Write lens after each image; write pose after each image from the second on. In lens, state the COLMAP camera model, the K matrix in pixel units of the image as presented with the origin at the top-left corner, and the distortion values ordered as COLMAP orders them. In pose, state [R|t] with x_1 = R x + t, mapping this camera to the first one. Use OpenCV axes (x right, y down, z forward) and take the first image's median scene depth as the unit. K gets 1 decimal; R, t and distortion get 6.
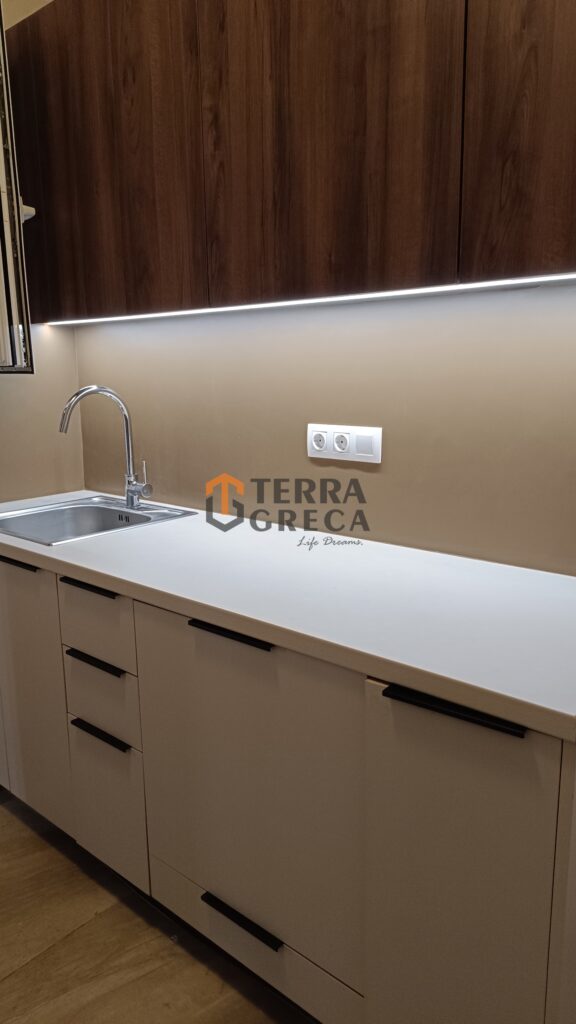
lens RADIAL K [[706.9, 0, 288.0], [0, 706.9, 512.0], [0, 0, 1]] dist [0.002675, 0.002288]
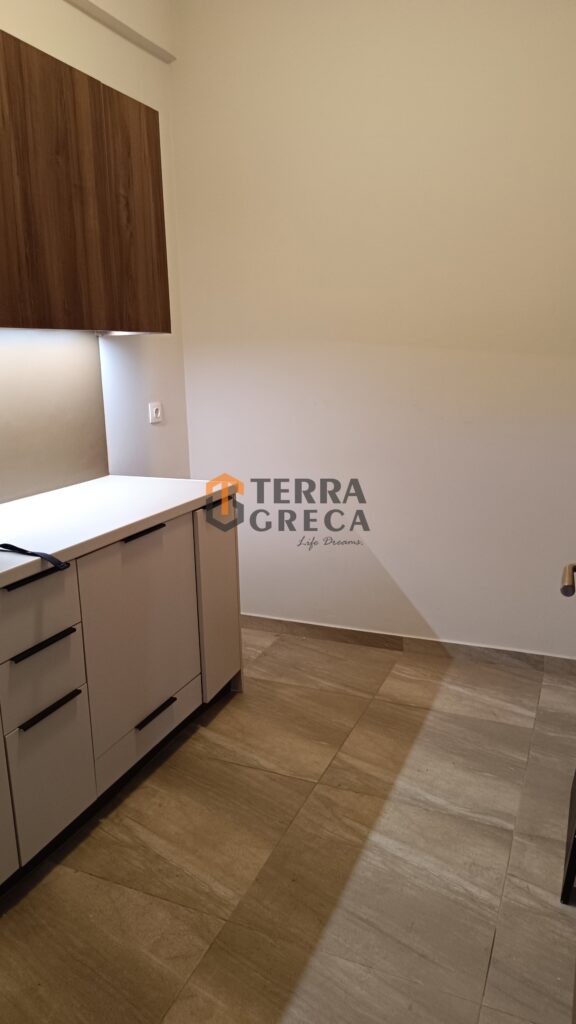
lens RADIAL K [[712.8, 0, 288.0], [0, 712.8, 512.0], [0, 0, 1]] dist [0.073317, -0.113443]
pose [[-0.303268, -0.189150, 0.933944, -1.701738], [0.217182, 0.940586, 0.261018, -0.232622], [-0.927826, 0.281994, -0.244170, 1.053234]]
